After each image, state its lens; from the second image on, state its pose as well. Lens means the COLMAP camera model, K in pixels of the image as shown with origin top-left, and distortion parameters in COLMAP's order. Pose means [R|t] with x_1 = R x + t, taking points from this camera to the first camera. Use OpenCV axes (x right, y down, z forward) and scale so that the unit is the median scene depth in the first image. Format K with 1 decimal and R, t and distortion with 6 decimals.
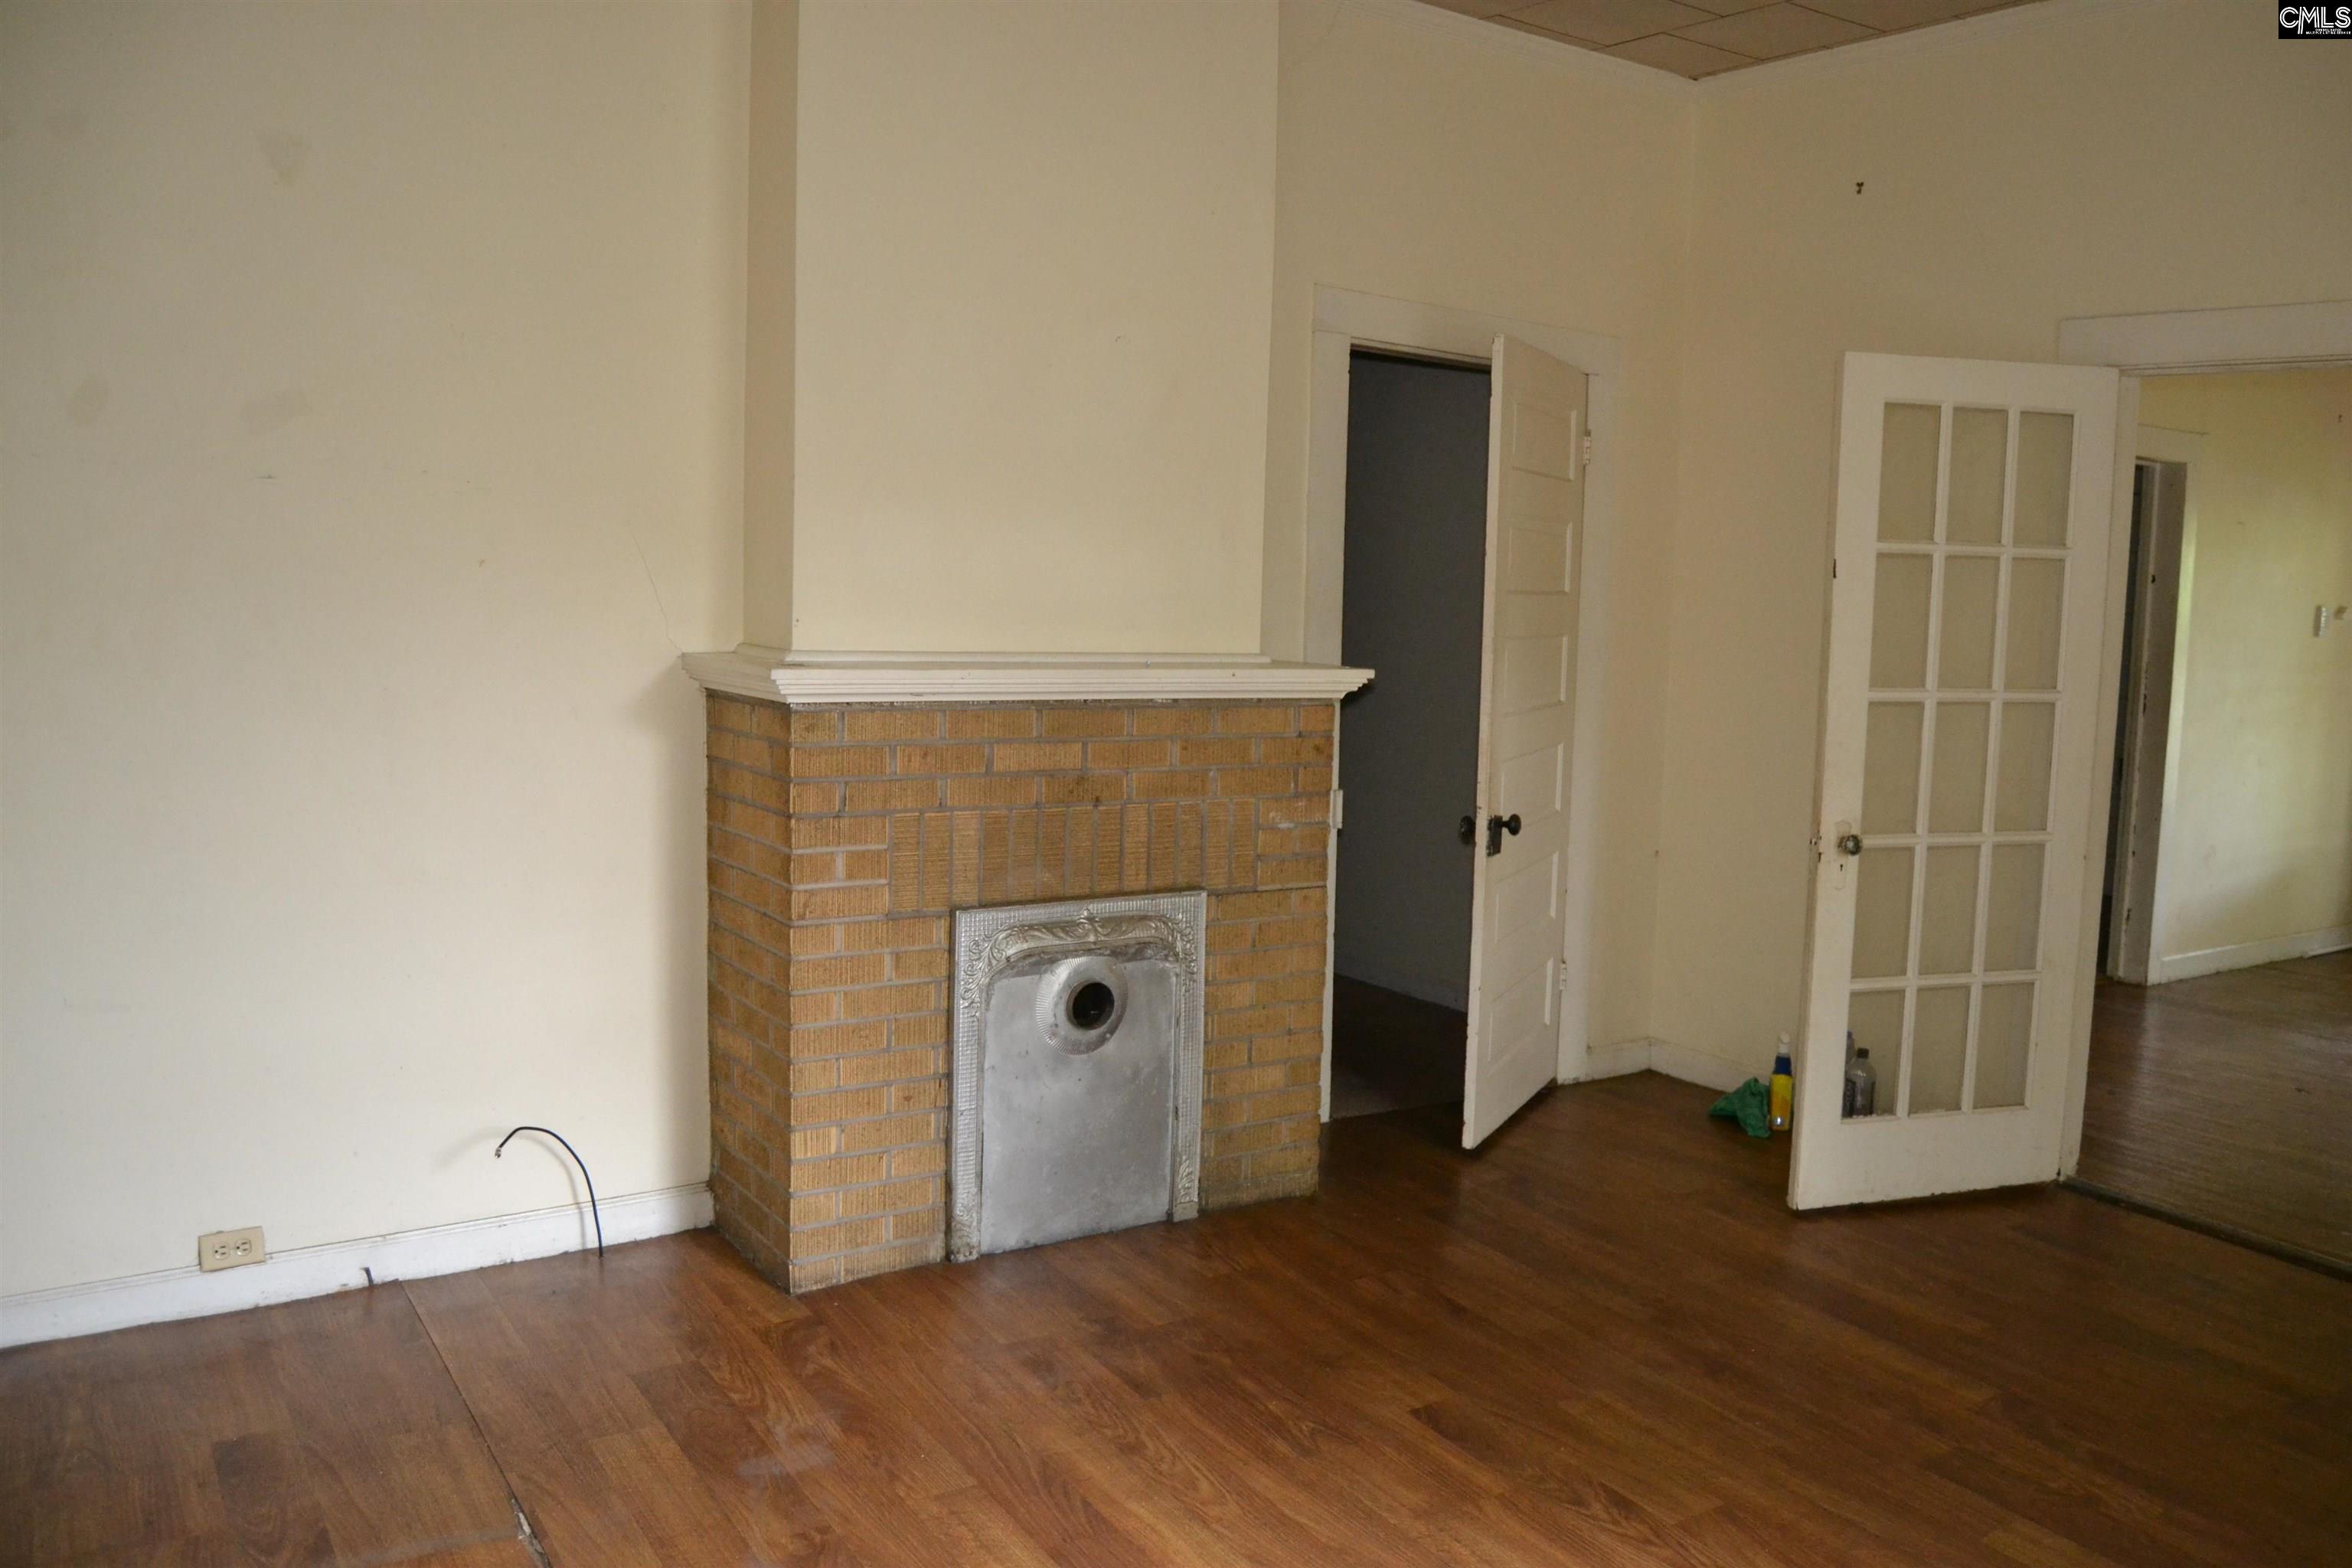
lens RADIAL K [[1881.5, 0, 1176.0], [0, 1881.5, 784.0], [0, 0, 1]] dist [-0.071493, -0.001574]
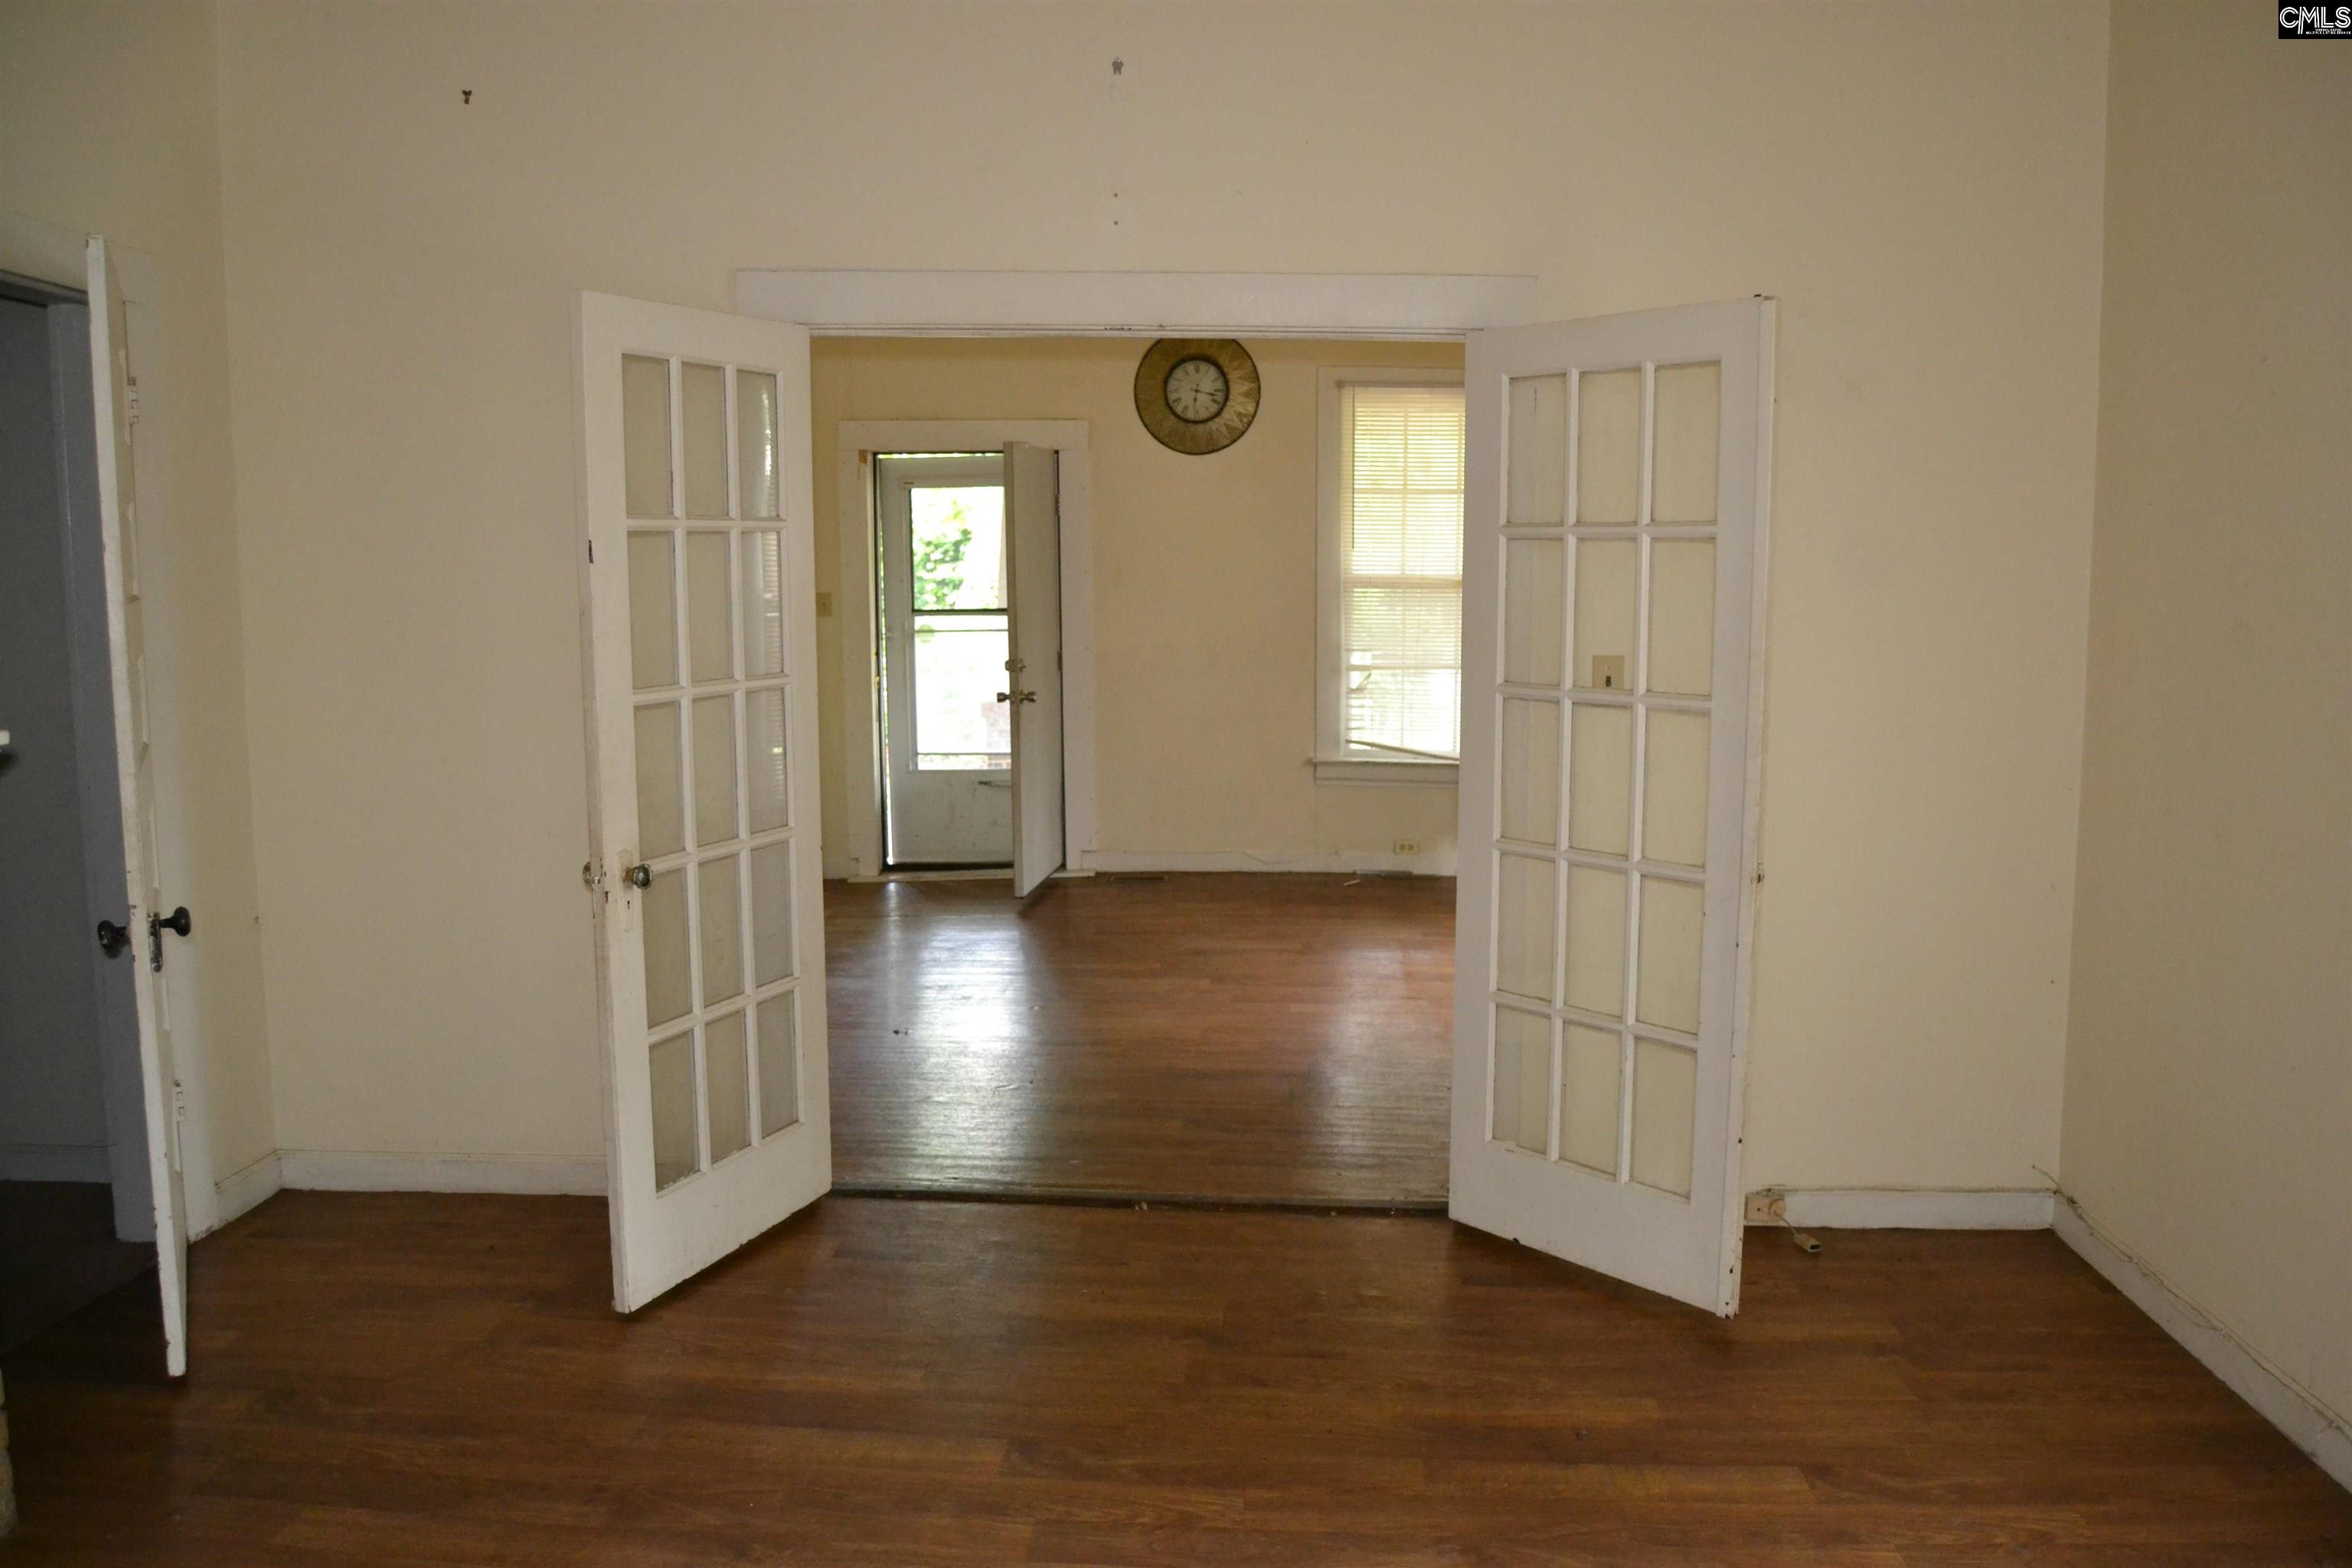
lens RADIAL K [[1881.5, 0, 1176.0], [0, 1881.5, 784.0], [0, 0, 1]] dist [-0.071493, -0.001574]
pose [[0.592211, -0.124788, 0.796062, -0.160193], [0.111728, 0.991109, 0.072245, -0.041802], [-0.798000, 0.046158, 0.600888, 0.284058]]
